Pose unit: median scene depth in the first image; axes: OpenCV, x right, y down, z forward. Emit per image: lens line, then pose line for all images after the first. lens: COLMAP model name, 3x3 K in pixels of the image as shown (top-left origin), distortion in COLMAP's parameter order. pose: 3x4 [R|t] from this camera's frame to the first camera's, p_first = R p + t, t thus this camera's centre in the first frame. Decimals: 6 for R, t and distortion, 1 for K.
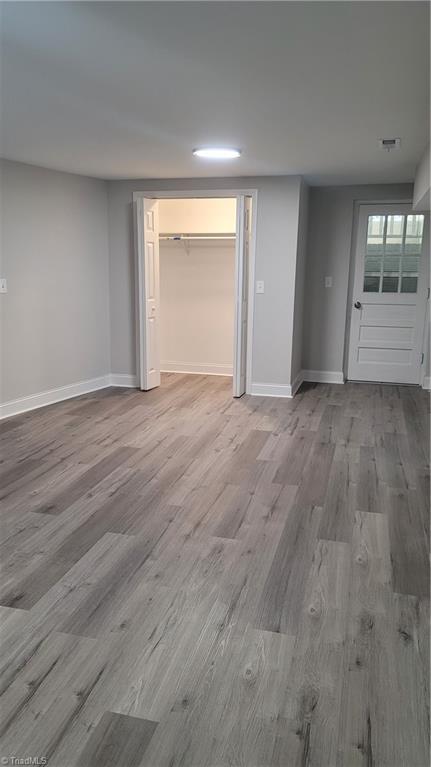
lens RADIAL K [[560.1, 0, 214.6], [0, 560.1, 382.7], [0, 0, 1]] dist [0.064407, 0.002047]
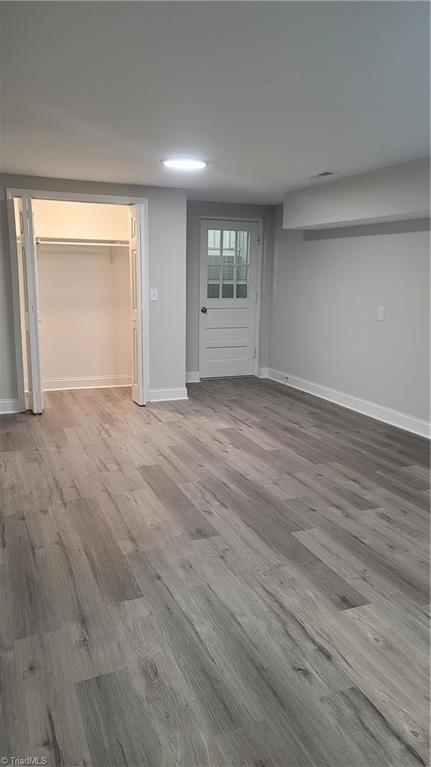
lens RADIAL K [[560.1, 0, 212.4], [0, 560.1, 383.6], [0, 0, 1]] dist [0.064407, 0.002047]
pose [[0.787995, -0.114977, 0.604850, -0.585039], [0.120800, 0.992186, 0.031228, -0.036507], [-0.603714, 0.048458, 0.795727, 0.164380]]
